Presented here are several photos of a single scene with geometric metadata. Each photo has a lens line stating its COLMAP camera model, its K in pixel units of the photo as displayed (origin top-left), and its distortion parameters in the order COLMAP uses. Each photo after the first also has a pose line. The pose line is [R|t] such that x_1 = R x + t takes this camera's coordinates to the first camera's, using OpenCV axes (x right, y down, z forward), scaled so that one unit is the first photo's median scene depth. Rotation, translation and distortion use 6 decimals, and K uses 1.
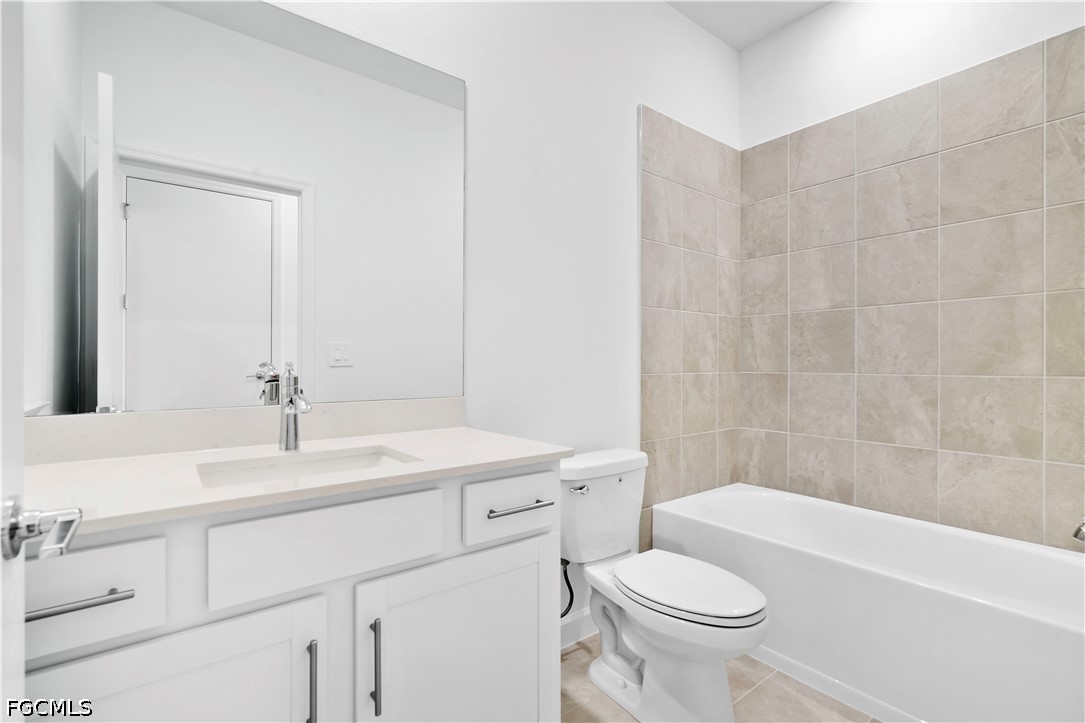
lens RADIAL K [[495.8, 0, 542.5], [0, 495.8, 361.5], [0, 0, 1]] dist [0.000242, 0.000111]
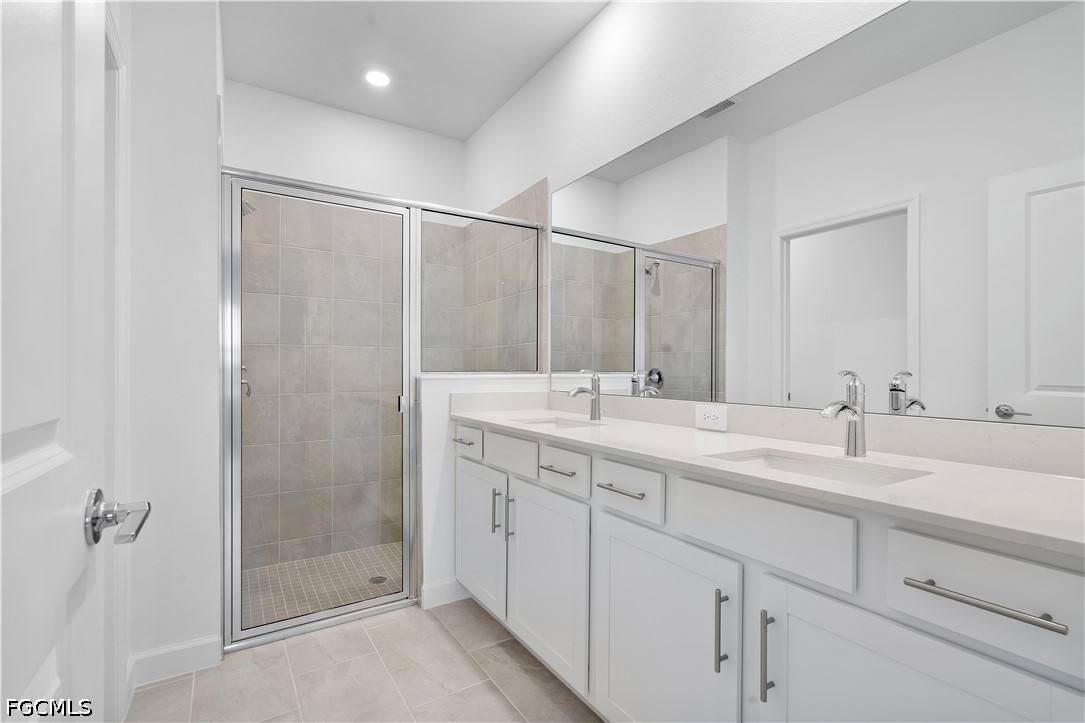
lens RADIAL K [[495.8, 0, 542.5], [0, 495.8, 361.5], [0, 0, 1]] dist [0.000242, 0.000111]
pose [[-0.088301, -0.019948, -0.995894, 0.651776], [-0.003438, 0.999800, -0.019722, 0.005654], [0.996088, 0.001682, -0.088352, 0.514496]]
